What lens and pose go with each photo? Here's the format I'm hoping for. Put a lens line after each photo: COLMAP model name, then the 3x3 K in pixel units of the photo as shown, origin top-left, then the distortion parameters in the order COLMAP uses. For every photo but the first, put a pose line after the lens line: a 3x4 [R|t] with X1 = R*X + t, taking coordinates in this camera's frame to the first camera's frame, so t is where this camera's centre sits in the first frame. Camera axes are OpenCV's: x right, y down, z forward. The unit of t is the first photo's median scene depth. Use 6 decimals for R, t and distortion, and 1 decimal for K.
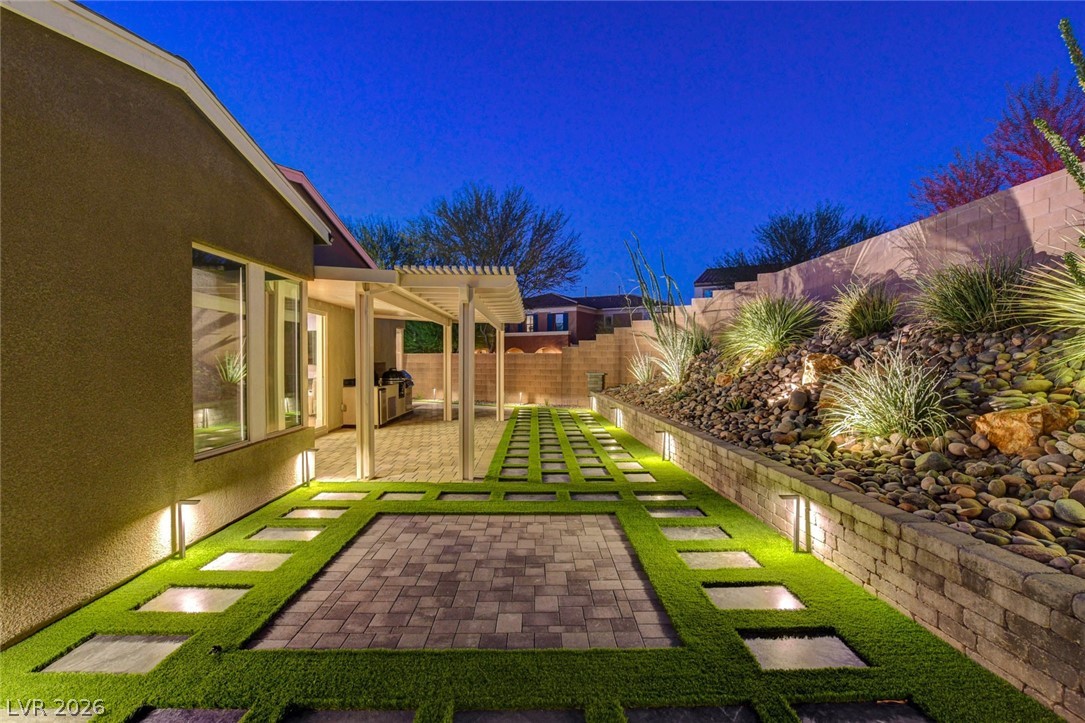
lens RADIAL K [[496.8, 0, 560.0], [0, 496.8, 368.2], [0, 0, 1]] dist [-0.022000, 0.004514]
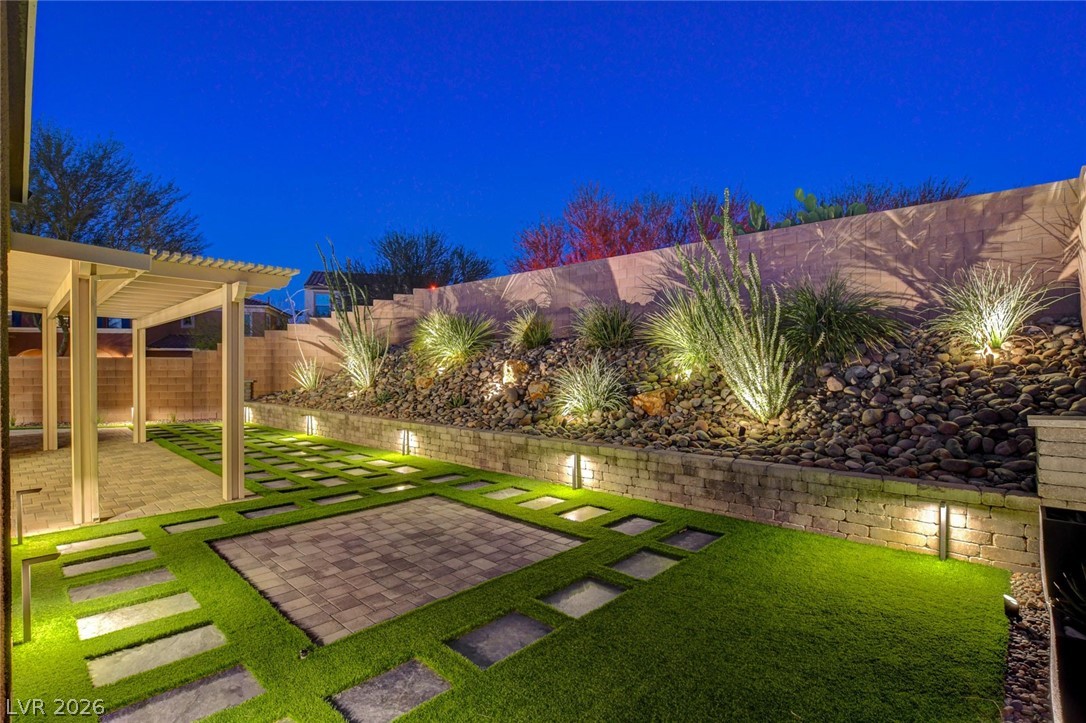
lens RADIAL K [[497.6, 0, 551.3], [0, 497.6, 371.1], [0, 0, 1]] dist [-0.011636, 0.000582]
pose [[0.707257, -0.009610, 0.706892, -0.555639], [0.013774, 0.999905, -0.000188, 0.002959], [-0.706823, 0.009869, 0.707322, -0.041668]]
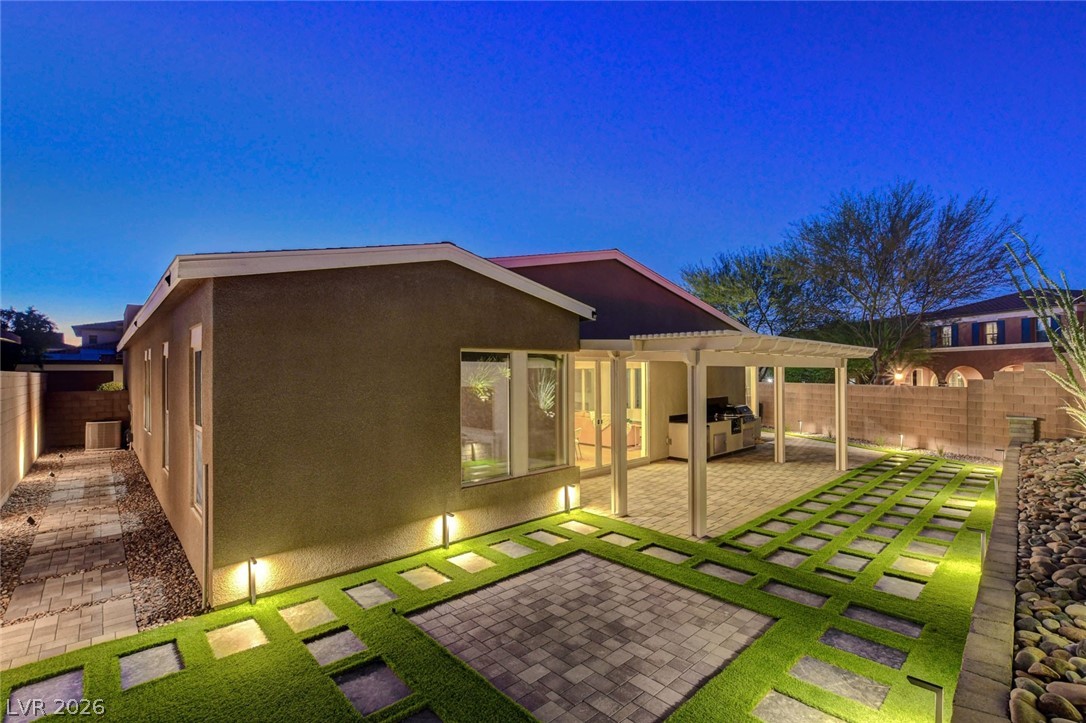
lens RADIAL K [[502.0, 0, 562.9], [0, 502.0, 367.6], [0, 0, 1]] dist [-0.019362, 0.001427]
pose [[0.670816, -0.006896, -0.741591, 0.534334], [-0.011499, 0.999740, -0.019698, -0.135290], [0.741534, 0.021741, 0.670563, 0.127900]]
